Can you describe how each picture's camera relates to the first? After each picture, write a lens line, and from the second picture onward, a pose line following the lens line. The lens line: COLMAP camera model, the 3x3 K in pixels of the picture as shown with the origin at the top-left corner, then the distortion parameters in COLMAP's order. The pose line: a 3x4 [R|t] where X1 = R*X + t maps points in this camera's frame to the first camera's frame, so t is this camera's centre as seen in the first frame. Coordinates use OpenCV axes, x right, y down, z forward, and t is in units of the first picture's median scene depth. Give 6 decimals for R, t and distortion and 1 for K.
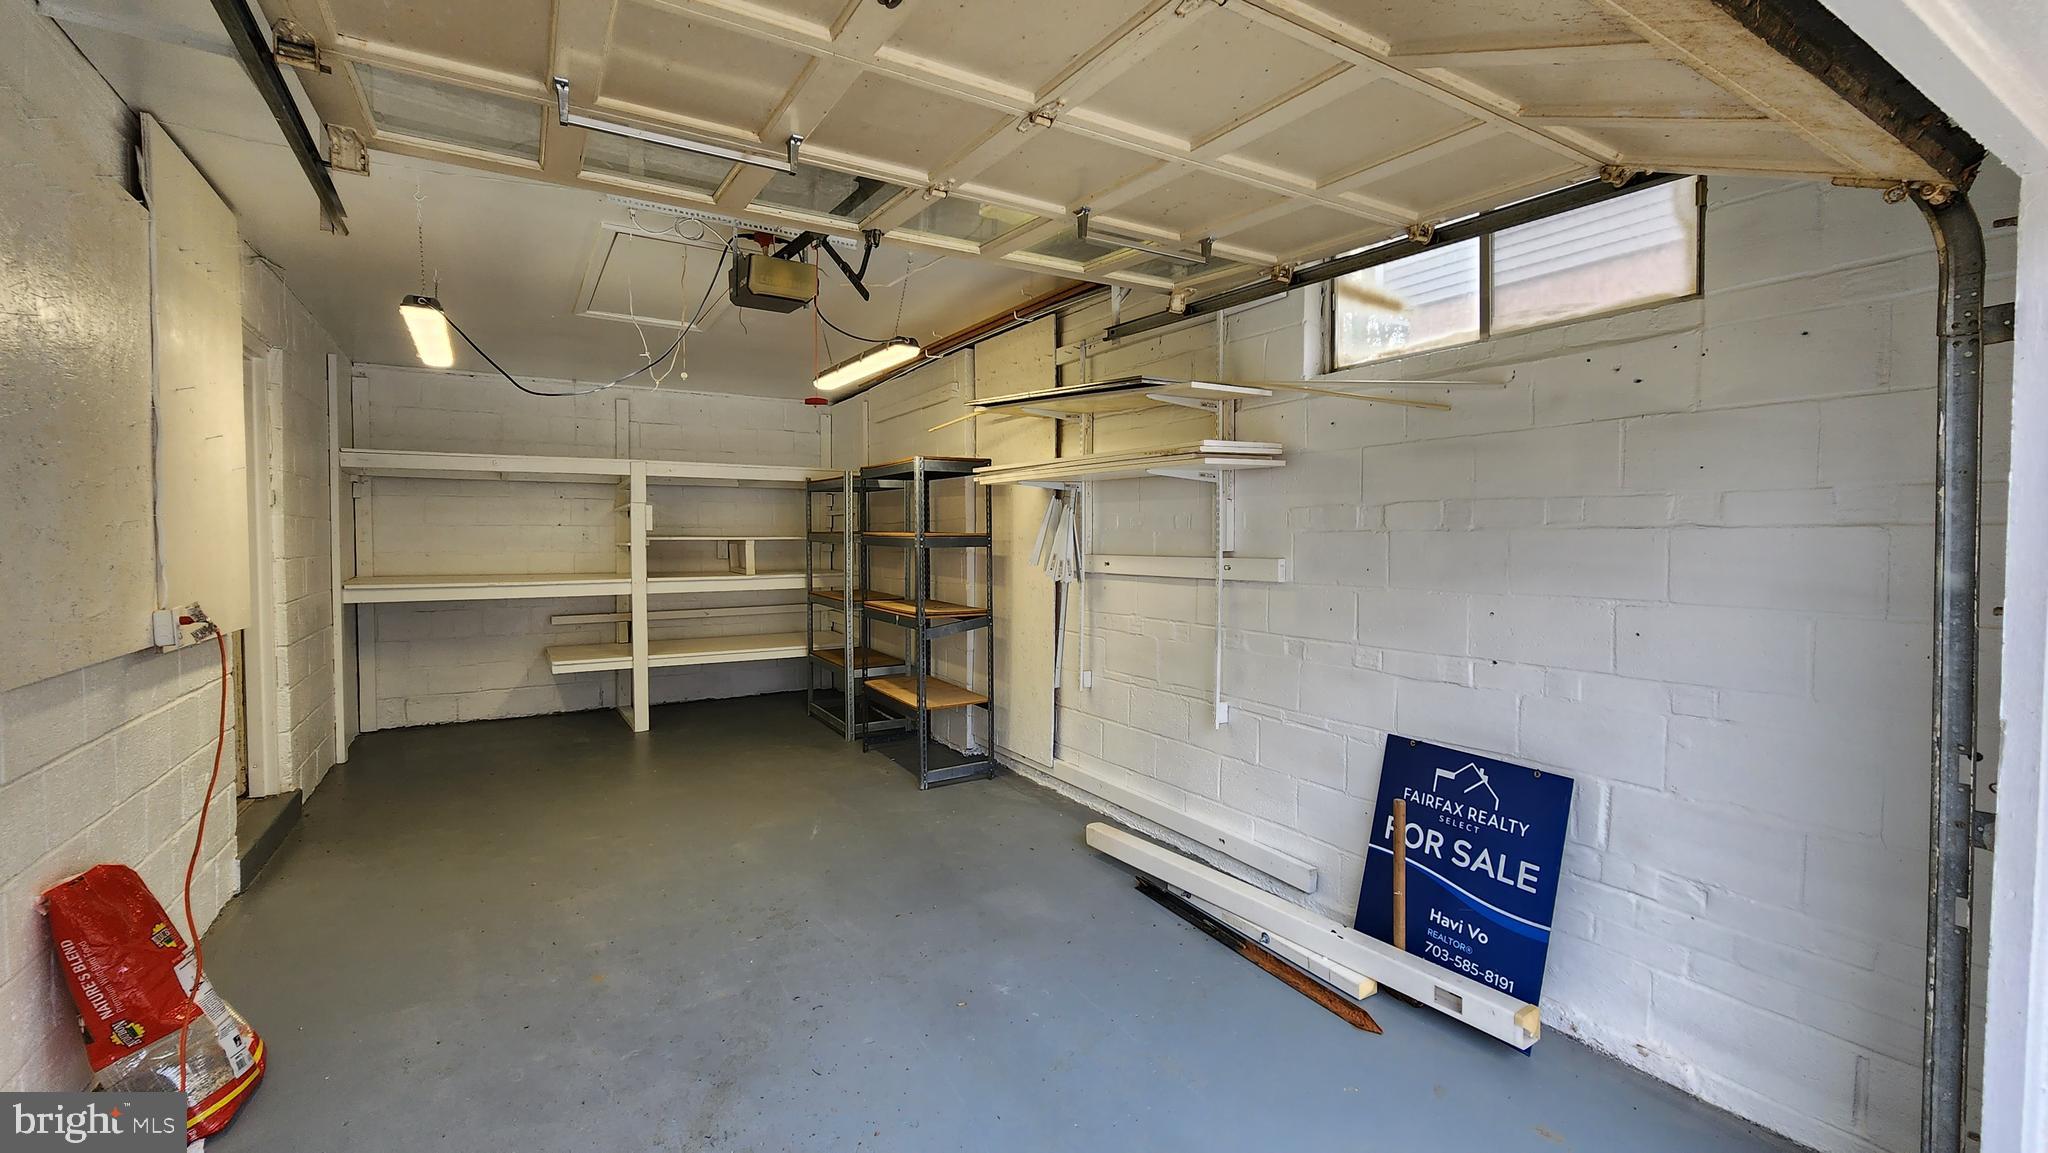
lens RADIAL K [[842.4, 0, 1016.8], [0, 842.4, 560.4], [0, 0, 1]] dist [0.001435, -0.002824]
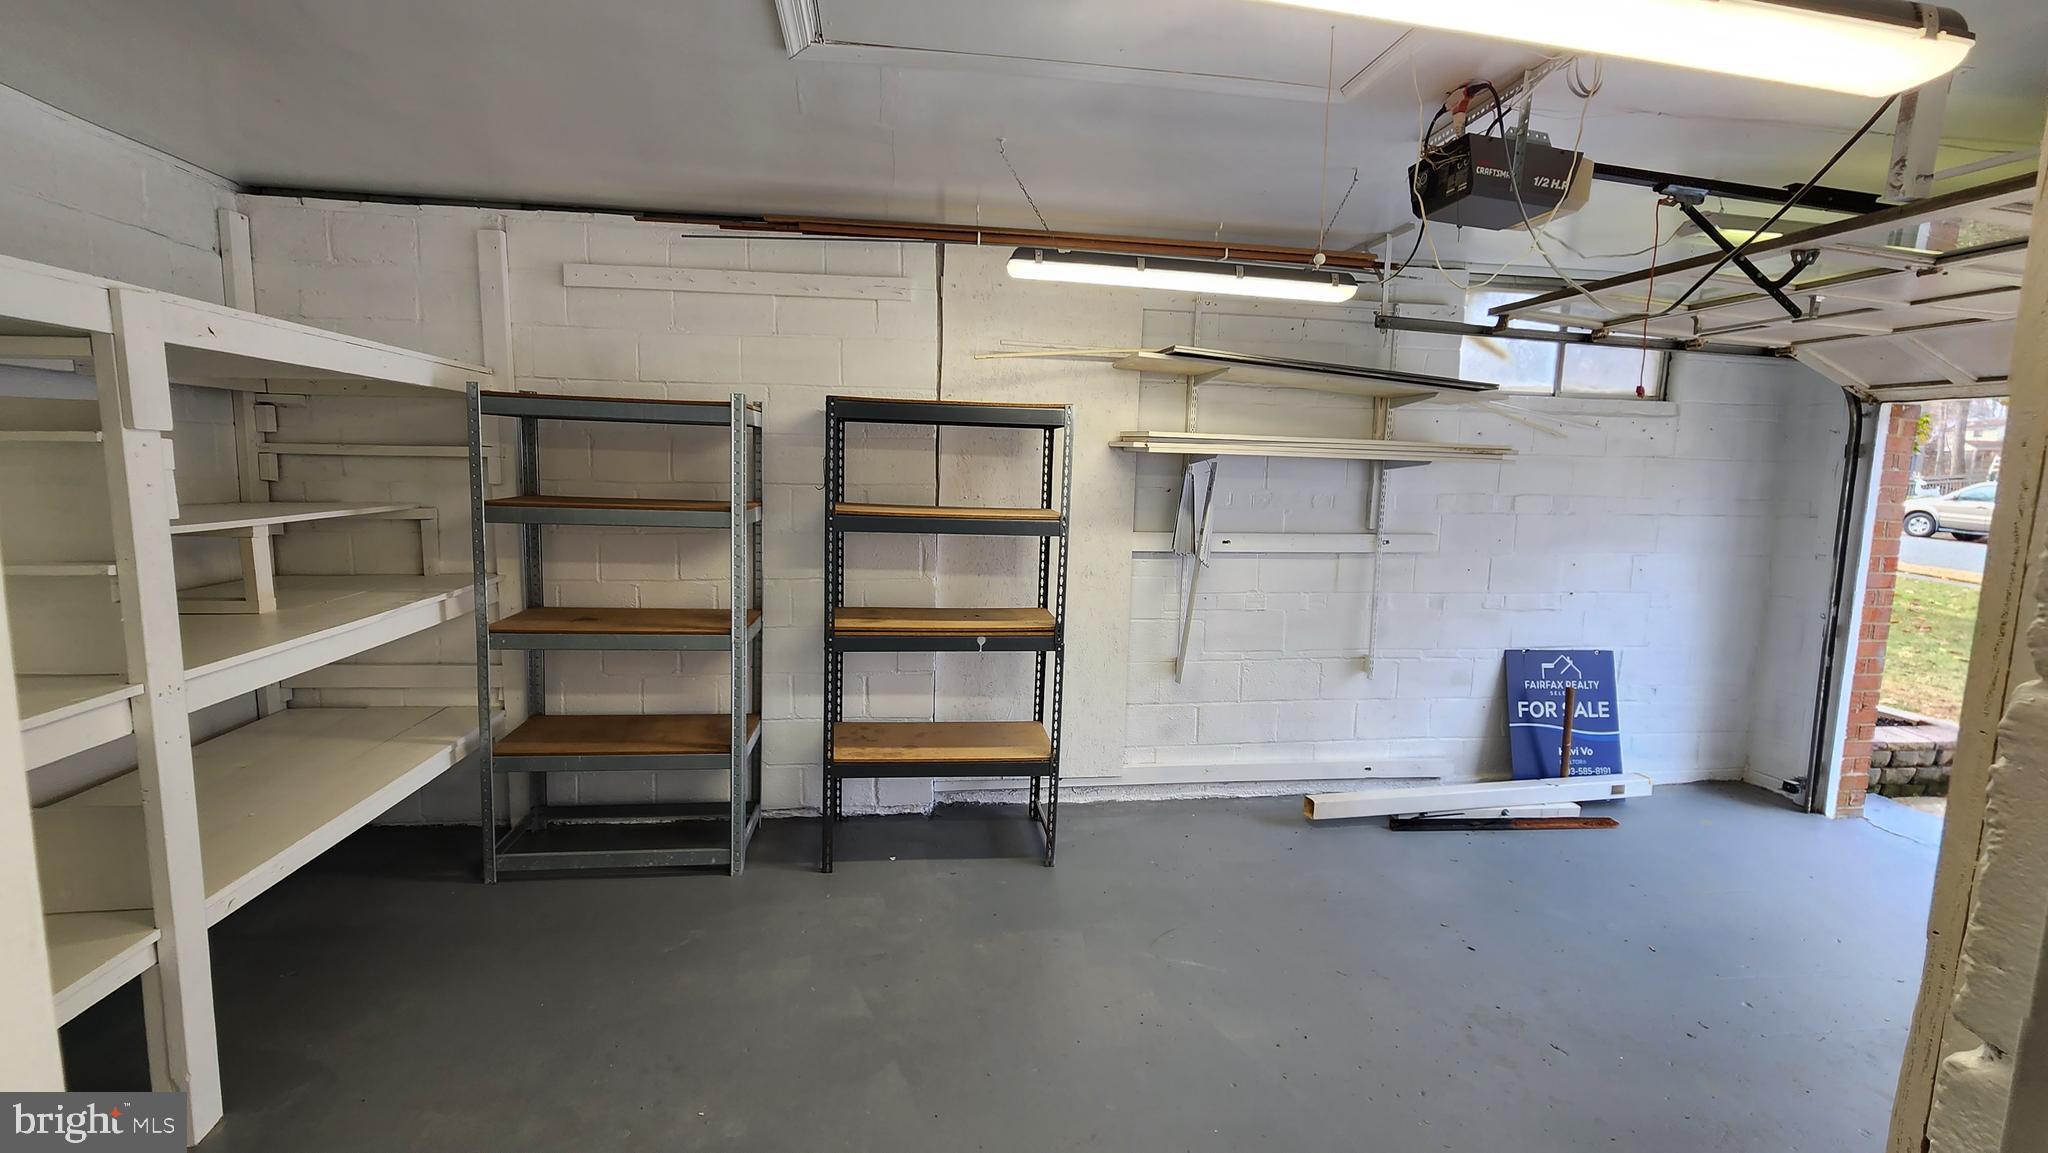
lens RADIAL K [[842.4, 0, 1019.2], [0, 842.4, 562.5], [0, 0, 1]] dist [0.001435, -0.002824]
pose [[0.397156, -0.092133, 0.913115, -1.331870], [0.006921, 0.995221, 0.097407, -0.105771], [-0.917725, -0.032366, 0.395896, 1.283997]]
